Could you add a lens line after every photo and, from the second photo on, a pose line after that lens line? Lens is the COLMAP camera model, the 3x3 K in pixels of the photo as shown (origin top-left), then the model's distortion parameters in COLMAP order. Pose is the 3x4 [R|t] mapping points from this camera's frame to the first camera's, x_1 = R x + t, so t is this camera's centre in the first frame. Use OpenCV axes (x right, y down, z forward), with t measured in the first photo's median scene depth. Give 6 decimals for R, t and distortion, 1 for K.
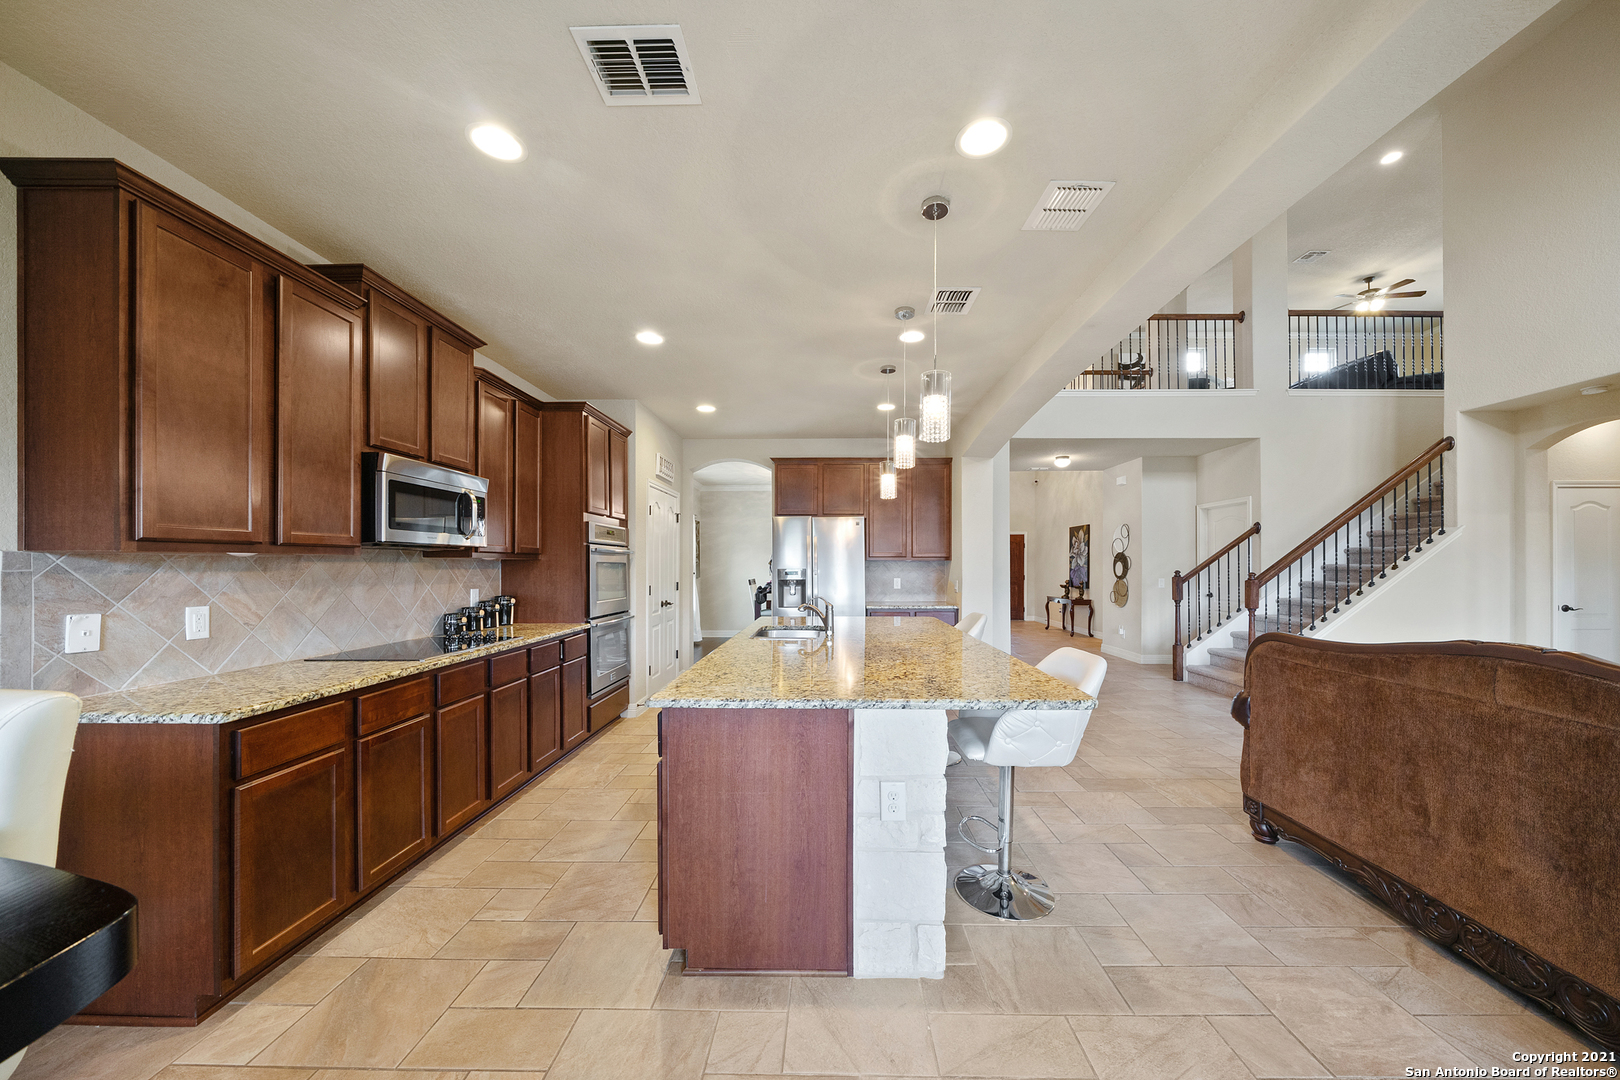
lens RADIAL K [[553.9, 0, 820.4], [0, 553.9, 563.1], [0, 0, 1]] dist [-0.006836, 0.000437]
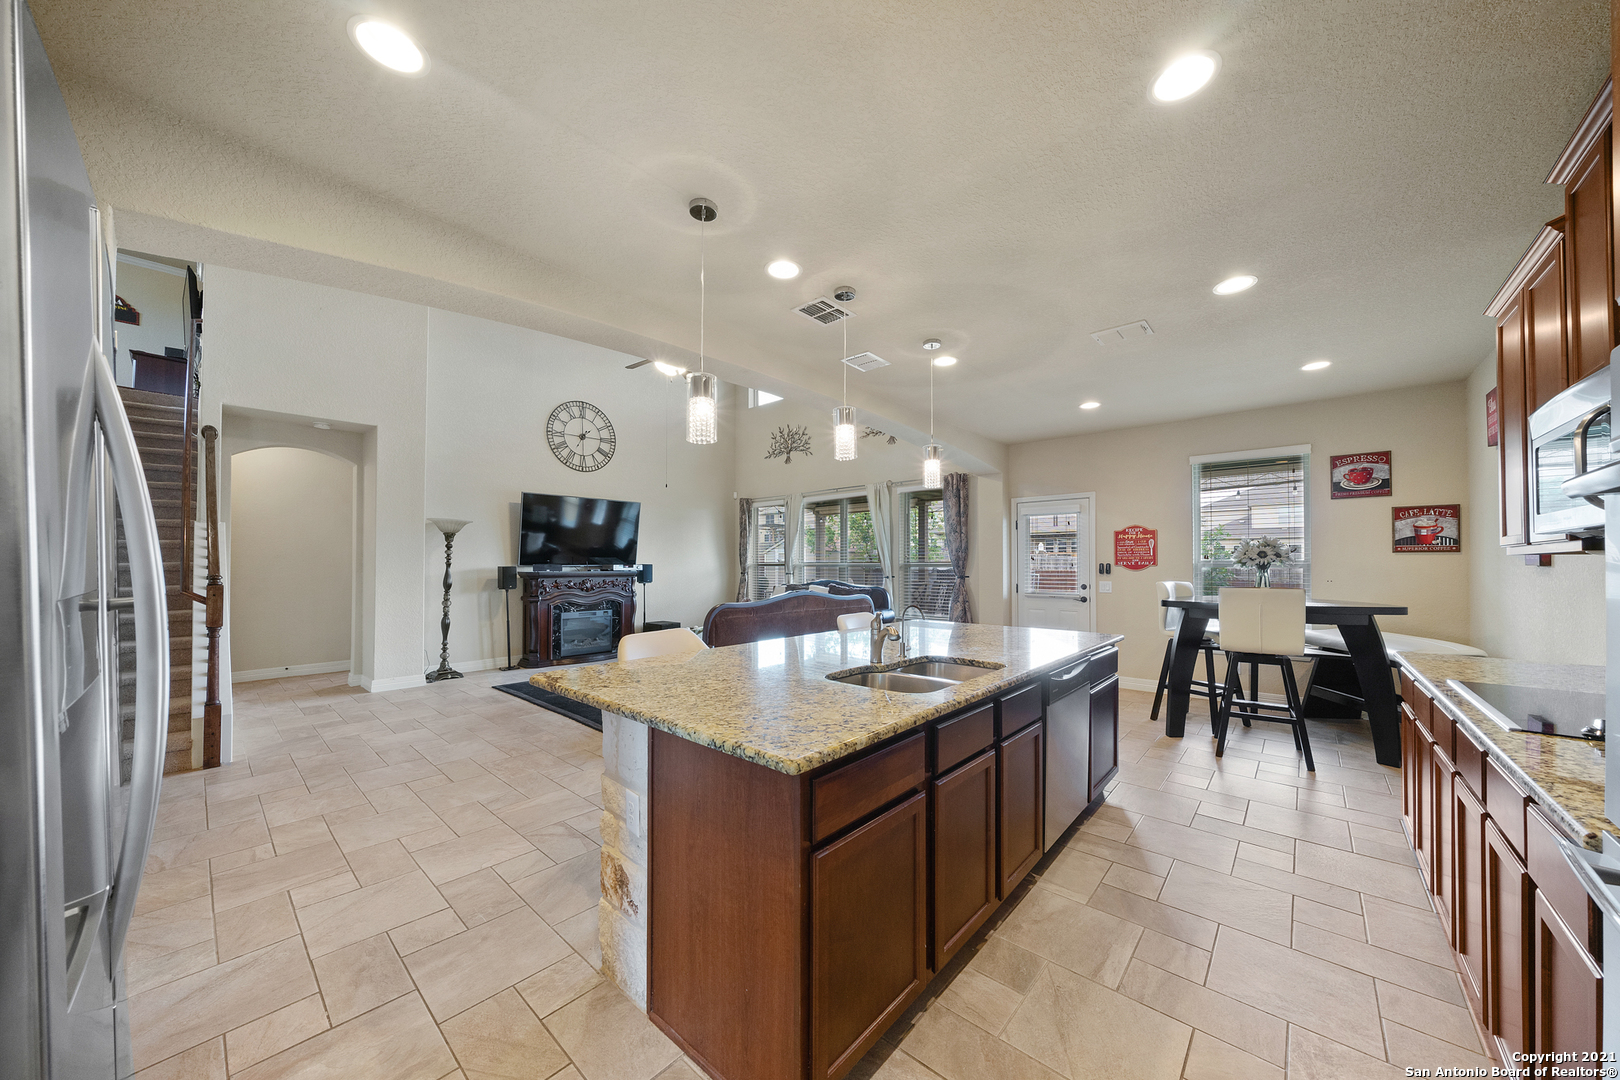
lens RADIAL K [[553.9, 0, 819.6], [0, 553.9, 556.3], [0, 0, 1]] dist [-0.006836, 0.000437]
pose [[-0.762602, 0.008309, 0.646815, -0.486812], [-0.003052, 0.999860, -0.016442, 0.005959], [-0.646861, -0.014513, -0.762470, 2.044493]]
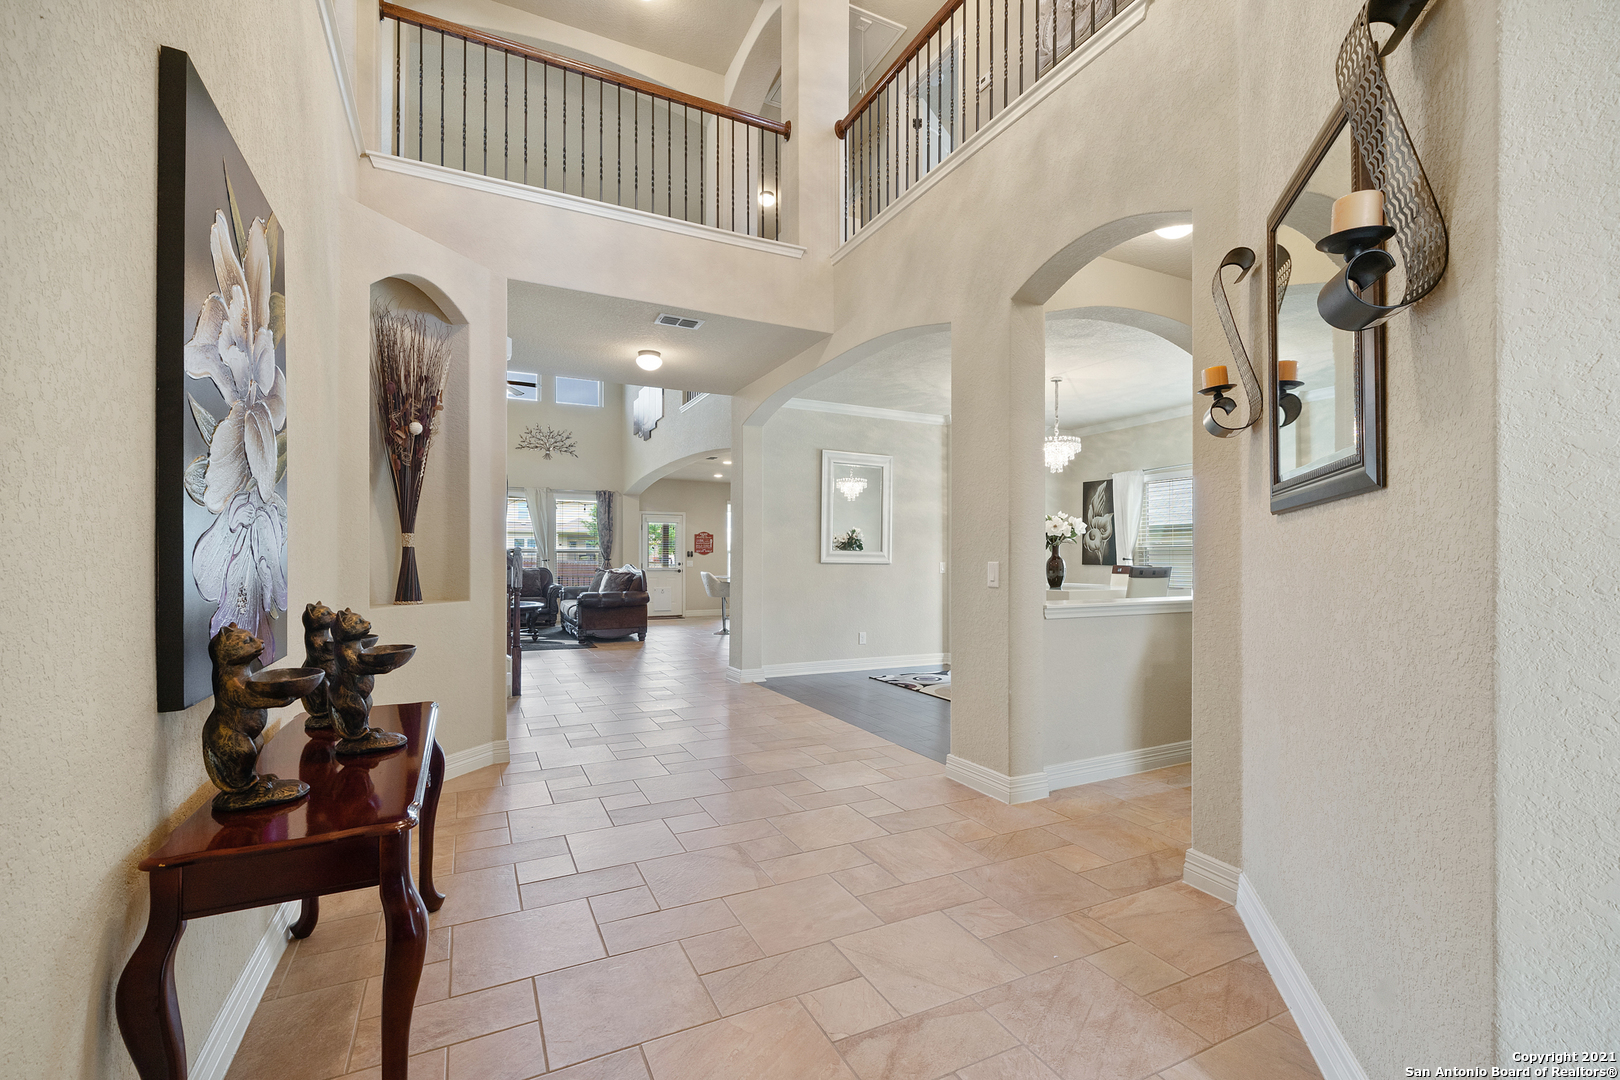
lens RADIAL K [[690.5, 0, 818.9], [0, 690.5, 552.9], [0, 0, 1]] dist [0.001118, 0.000442]
pose [[-0.885082, -0.006123, -0.465395, 1.700188], [-0.000029, 0.999914, -0.013100, 0.078169], [0.465435, -0.011581, -0.885006, 4.748692]]
